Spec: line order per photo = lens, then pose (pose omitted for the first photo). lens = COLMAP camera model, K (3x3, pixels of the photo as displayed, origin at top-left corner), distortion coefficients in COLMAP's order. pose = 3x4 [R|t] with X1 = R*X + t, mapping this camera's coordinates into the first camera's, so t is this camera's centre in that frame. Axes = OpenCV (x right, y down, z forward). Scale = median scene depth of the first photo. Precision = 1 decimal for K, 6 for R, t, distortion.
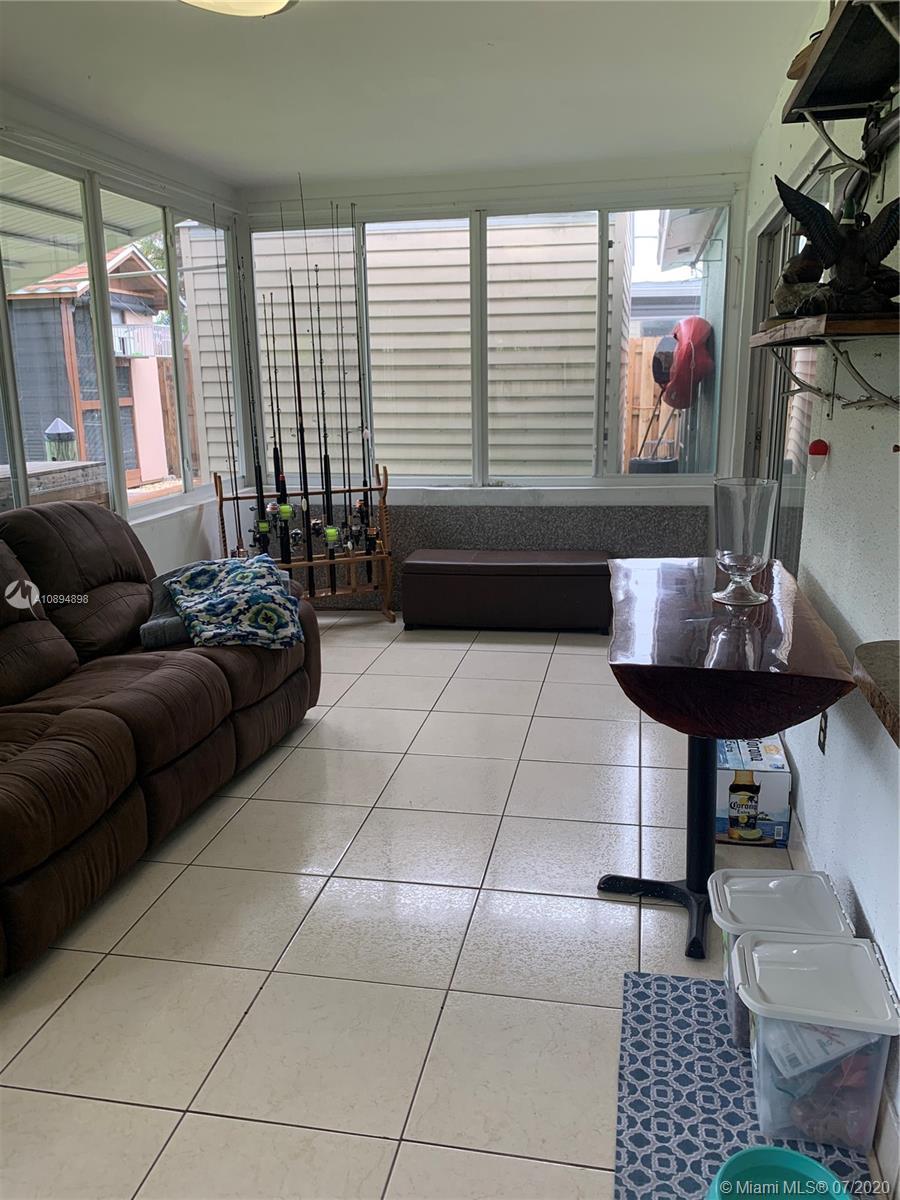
lens RADIAL K [[916.7, 0, 452.7], [0, 916.7, 601.6], [0, 0, 1]] dist [-0.001281, -0.018917]
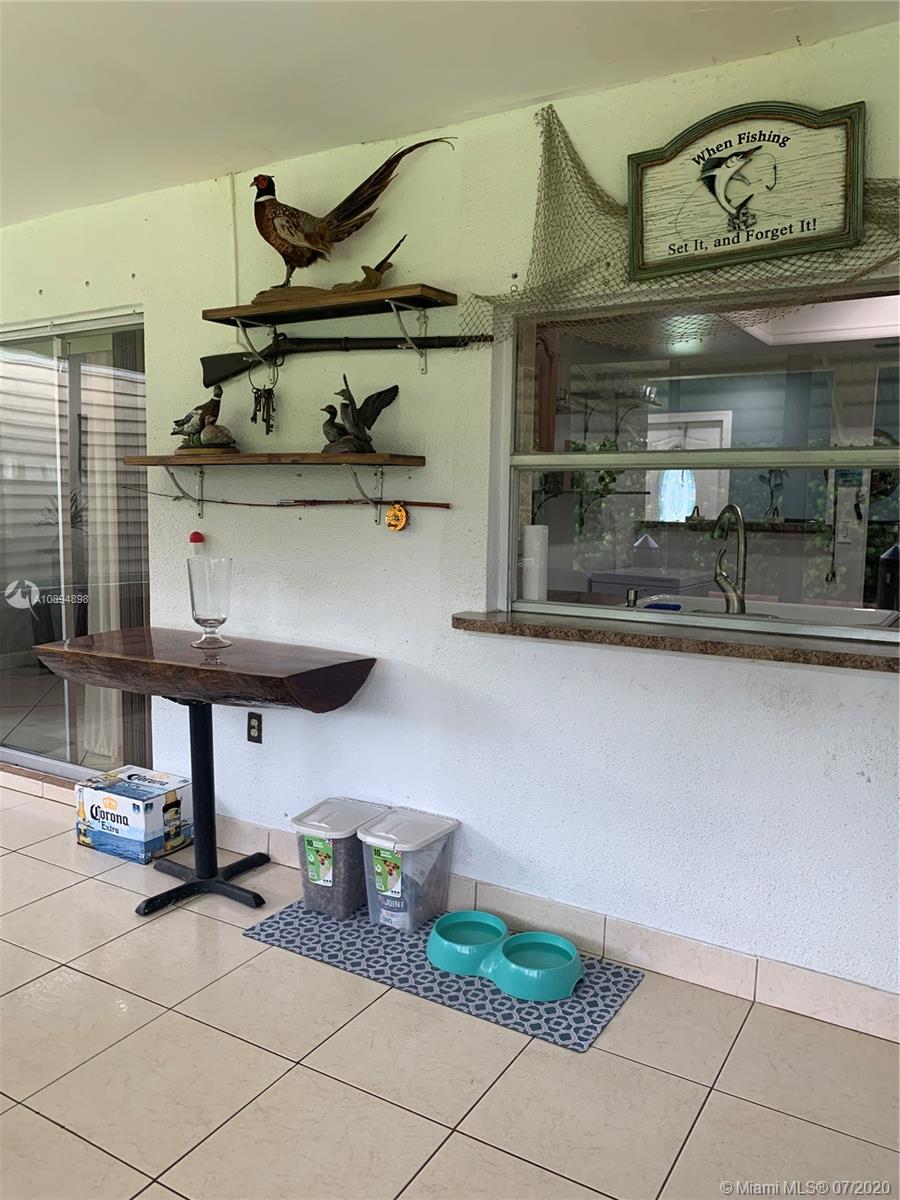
lens RADIAL K [[916.7, 0, 450.1], [0, 916.7, 597.1], [0, 0, 1]] dist [-0.001281, -0.018917]
pose [[0.334597, -0.089763, 0.938076, -0.721977], [0.218654, 0.975681, 0.015371, -0.014195], [-0.916643, 0.199971, 0.346087, 0.147553]]
